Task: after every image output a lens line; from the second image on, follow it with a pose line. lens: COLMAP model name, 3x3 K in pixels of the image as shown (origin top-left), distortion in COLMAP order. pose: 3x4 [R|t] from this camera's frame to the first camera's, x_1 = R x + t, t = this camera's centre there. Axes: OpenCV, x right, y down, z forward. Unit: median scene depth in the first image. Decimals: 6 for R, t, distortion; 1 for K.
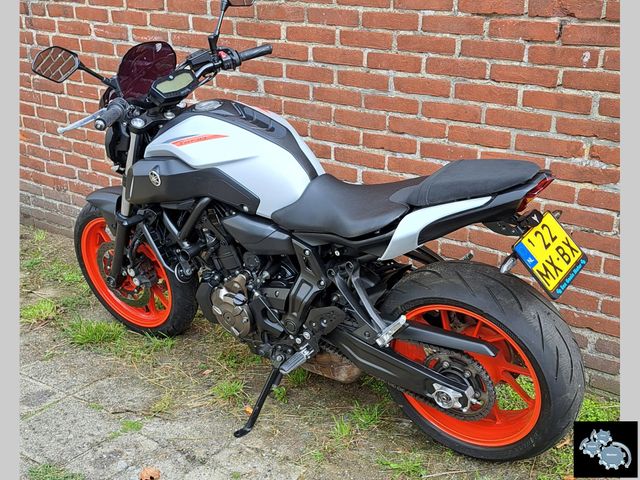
lens RADIAL K [[814.9, 0, 333.4], [0, 814.9, 250.6], [0, 0, 1]] dist [0.054286, 0.000000]
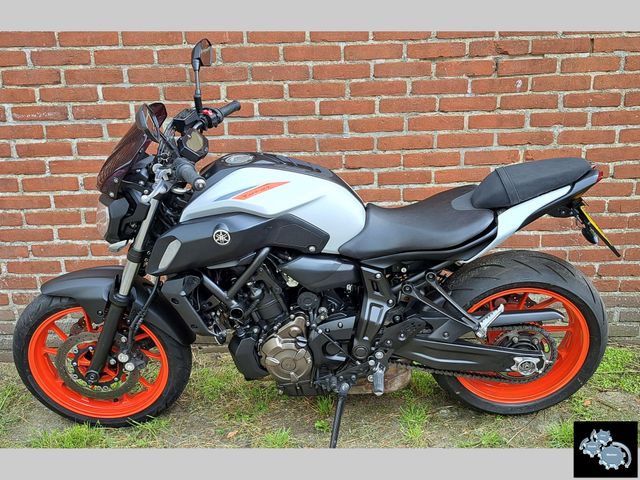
lens RADIAL K [[673.4, 0, 341.5], [0, 673.4, 243.5], [0, 0, 1]] dist [0.059473, 0.000000]
pose [[0.820684, -0.187307, 0.539809, -0.497254], [0.232193, 0.972545, -0.015548, -0.033970], [-0.522077, 0.138100, 0.841644, 0.247791]]
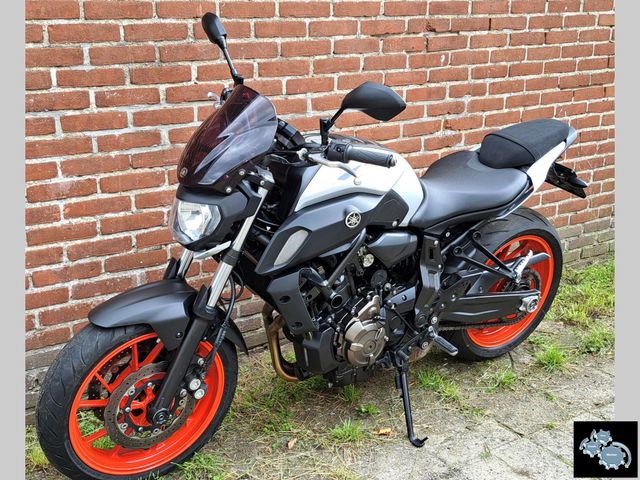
lens RADIAL K [[799.3, 0, 310.6], [0, 799.3, 234.4], [0, 0, 1]] dist [0.062842, 0.000000]
pose [[0.354127, -0.262851, 0.897499, -0.984941], [0.343549, 0.929152, 0.136566, -0.199074], [-0.869809, 0.259973, 0.419340, 0.626555]]
